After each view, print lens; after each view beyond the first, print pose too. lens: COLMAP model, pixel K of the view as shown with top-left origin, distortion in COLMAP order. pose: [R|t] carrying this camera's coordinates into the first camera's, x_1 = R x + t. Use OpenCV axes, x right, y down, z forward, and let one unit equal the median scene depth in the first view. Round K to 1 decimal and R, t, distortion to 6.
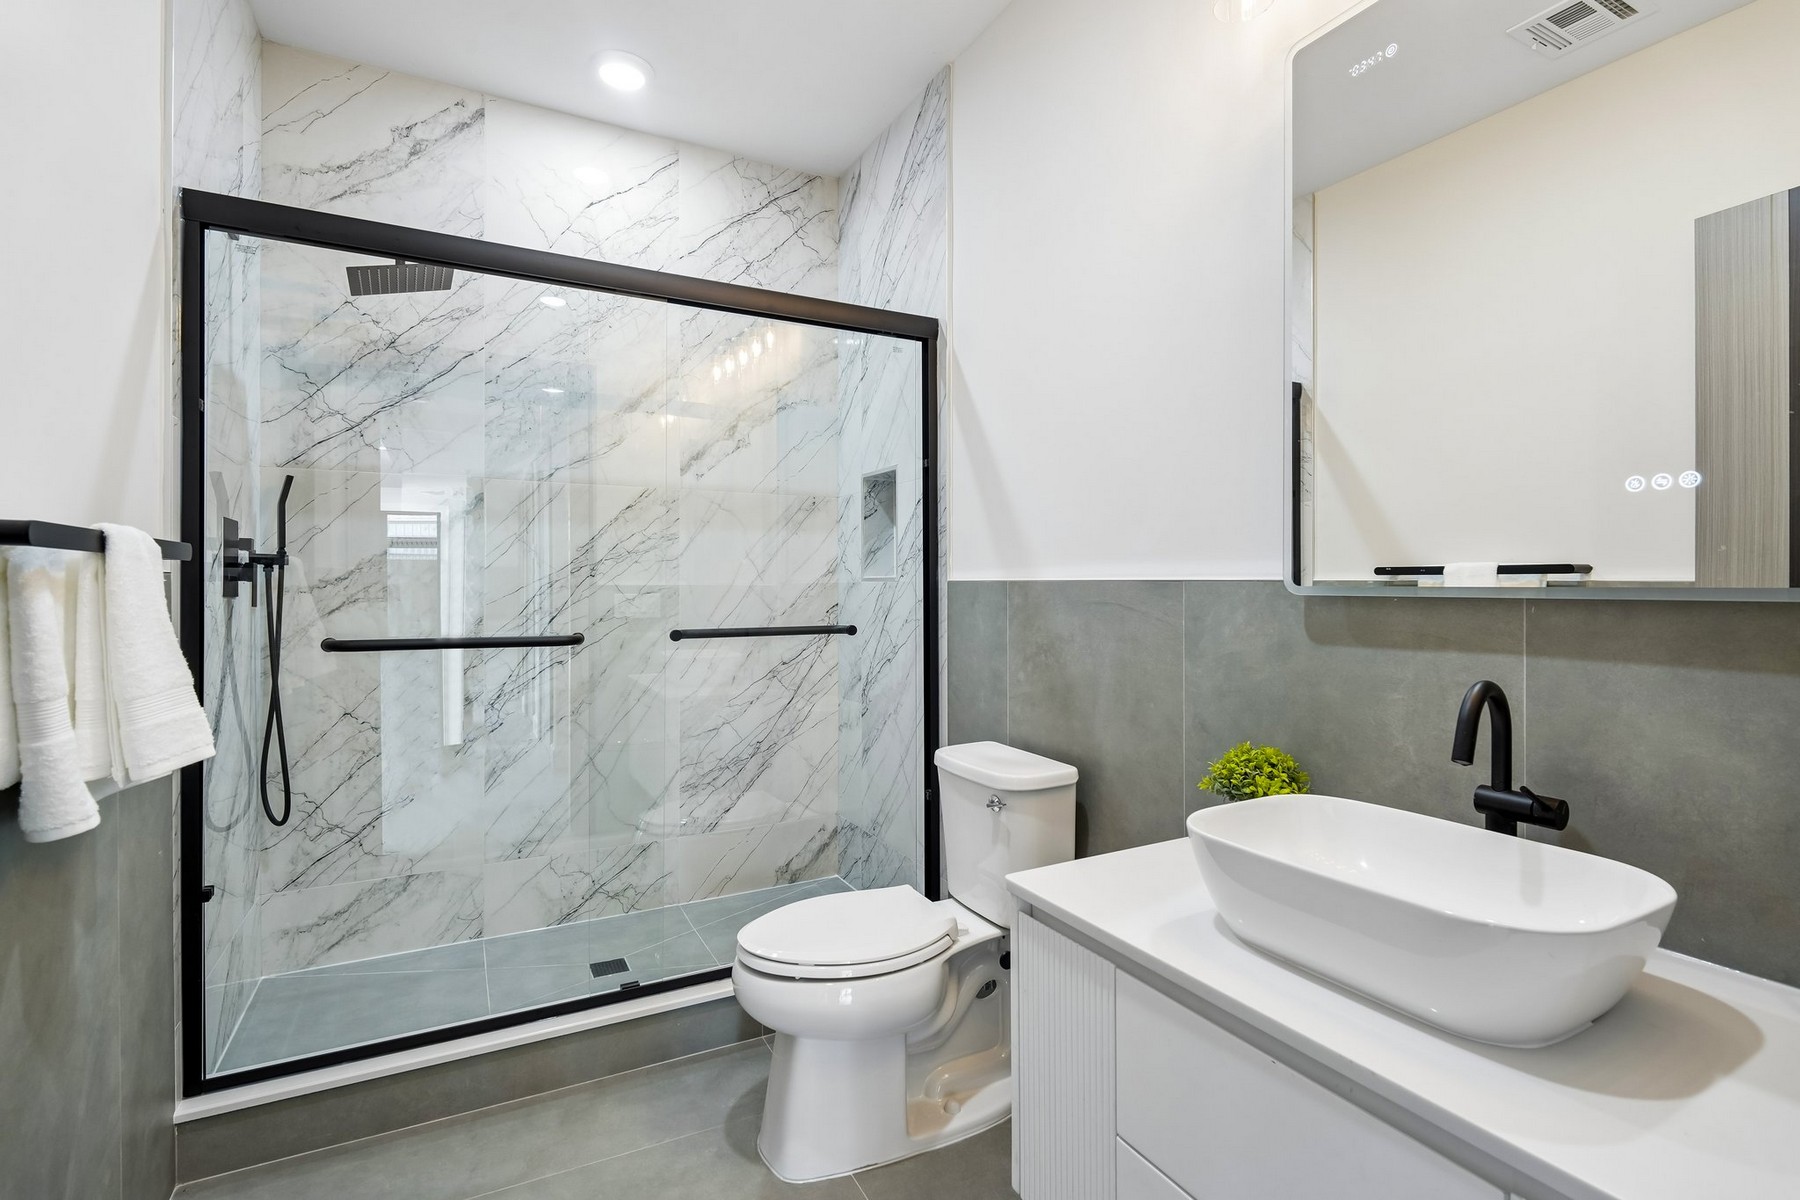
lens RADIAL K [[856.8, 0, 912.4], [0, 856.8, 591.4], [0, 0, 1]] dist [0.008956, -0.003511]
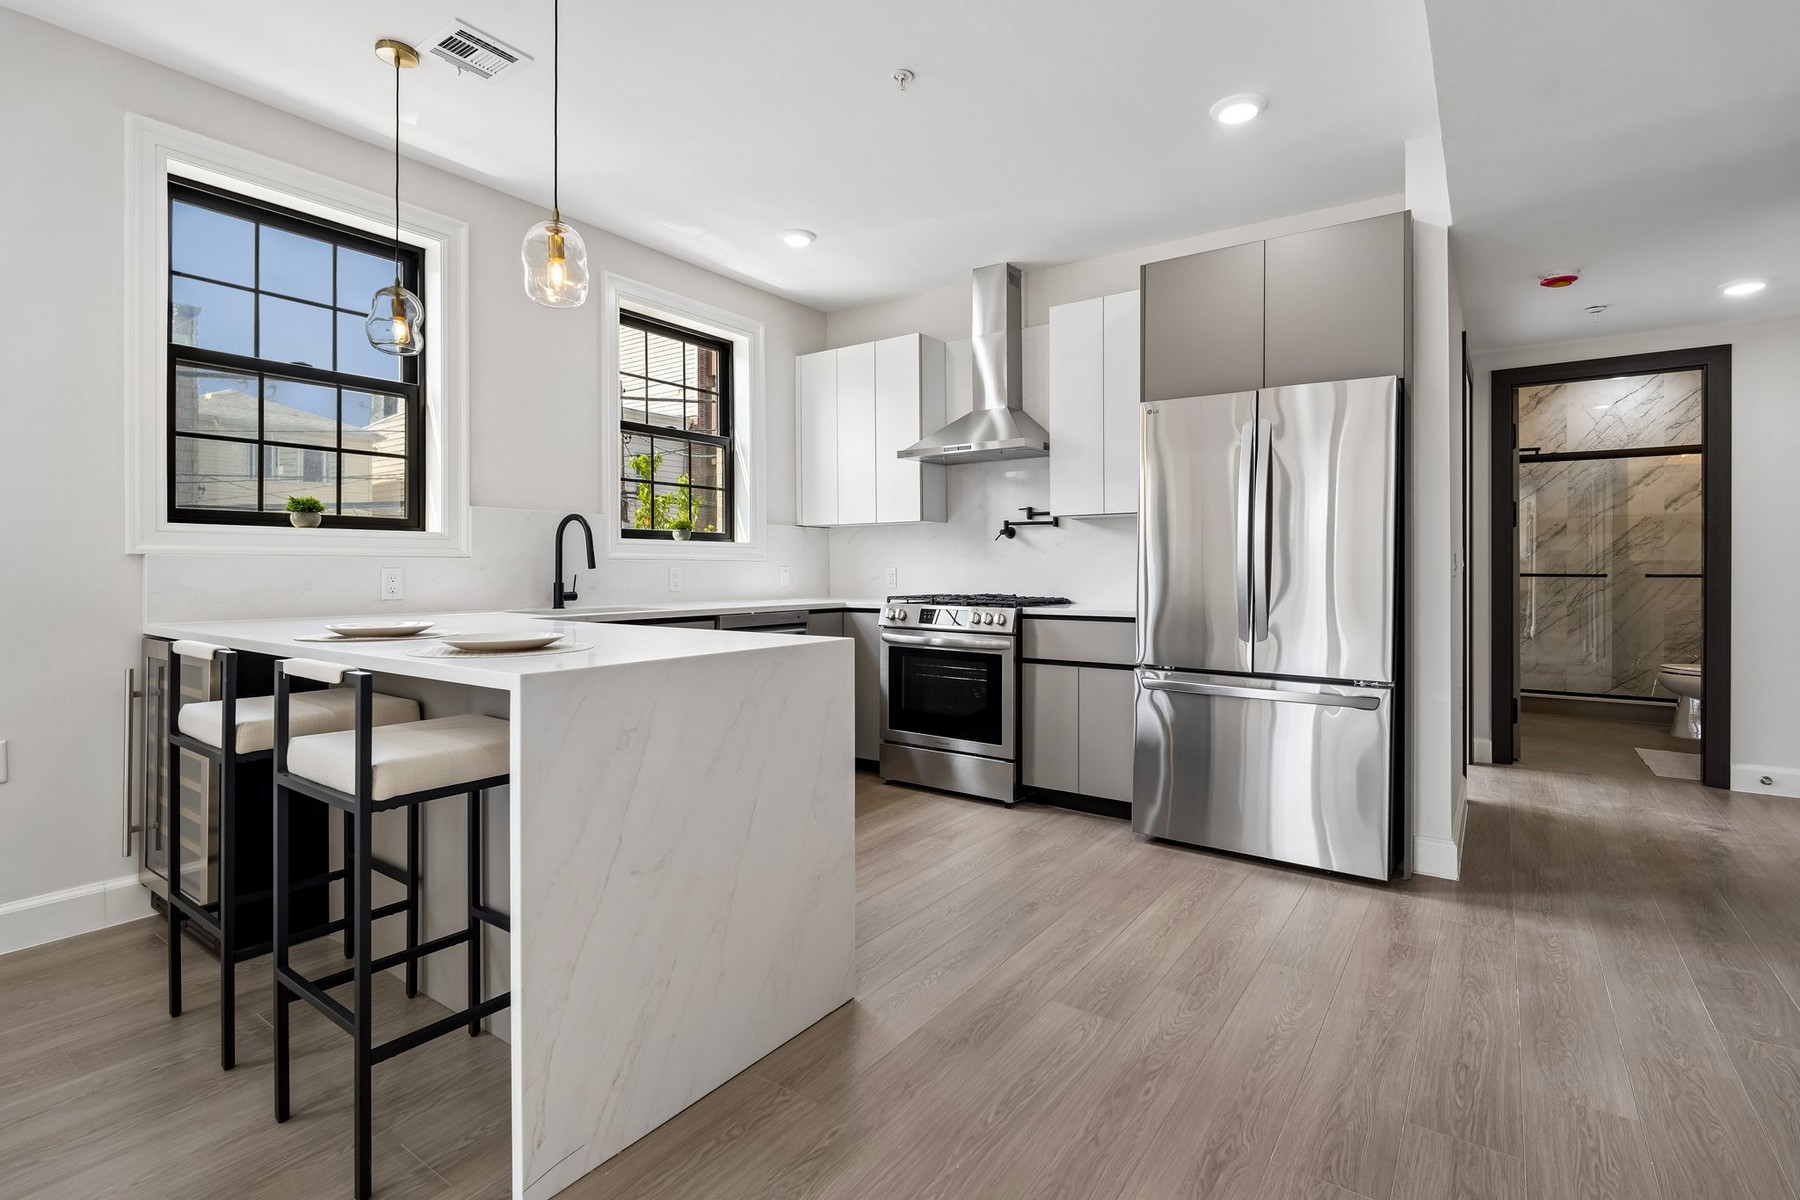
lens RADIAL K [[856.8, 0, 888.0], [0, 856.8, 572.9], [0, 0, 1]] dist [0.008956, -0.003511]
pose [[0.436131, 0.004393, -0.899872, 0.880935], [-0.005667, 0.999982, 0.002135, 0.037674], [0.899865, 0.004168, 0.436148, -1.836913]]
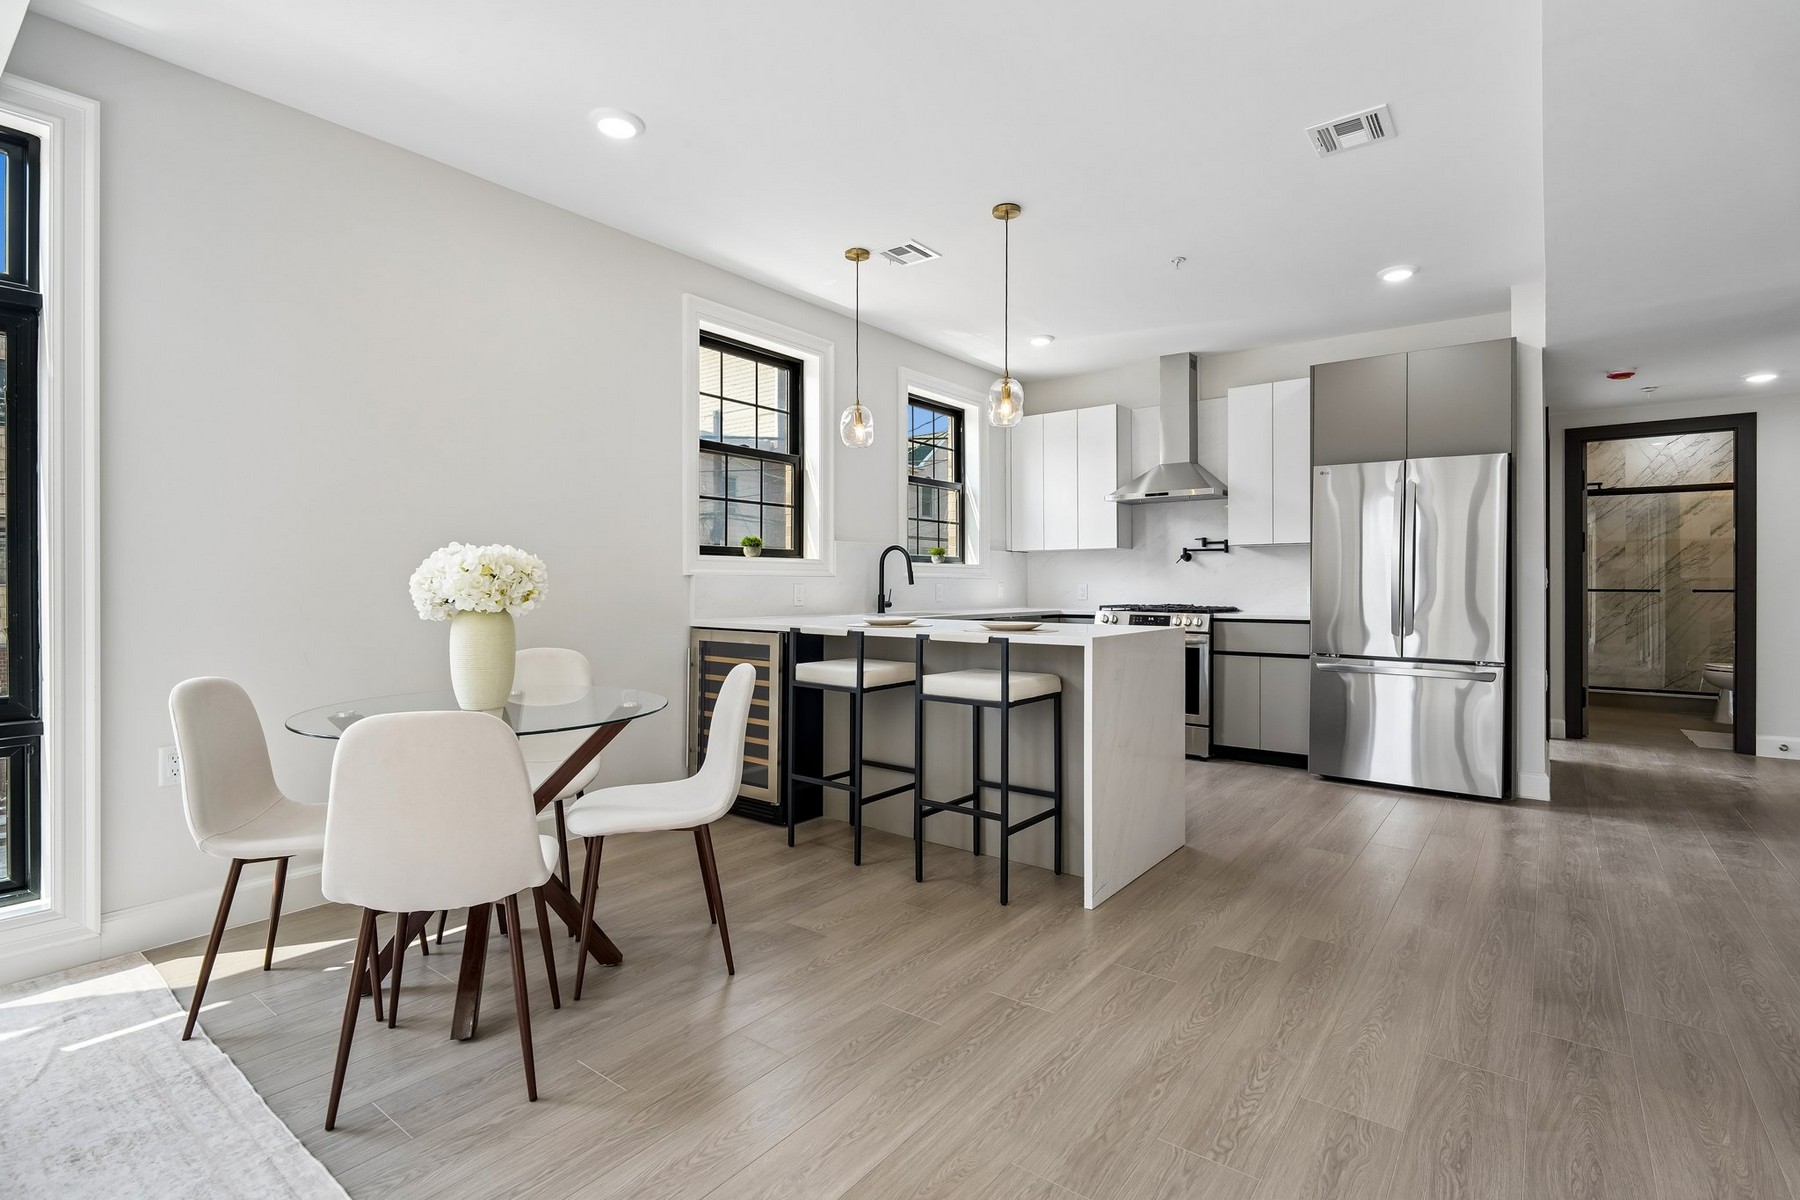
lens RADIAL K [[856.8, 0, 901.0], [0, 856.8, 586.2], [0, 0, 1]] dist [0.008956, -0.003511]
pose [[0.408508, 0.003636, -0.912748, 1.155559], [-0.006832, 0.999976, 0.000926, 0.038640], [0.912729, 0.005858, 0.408523, -2.414400]]
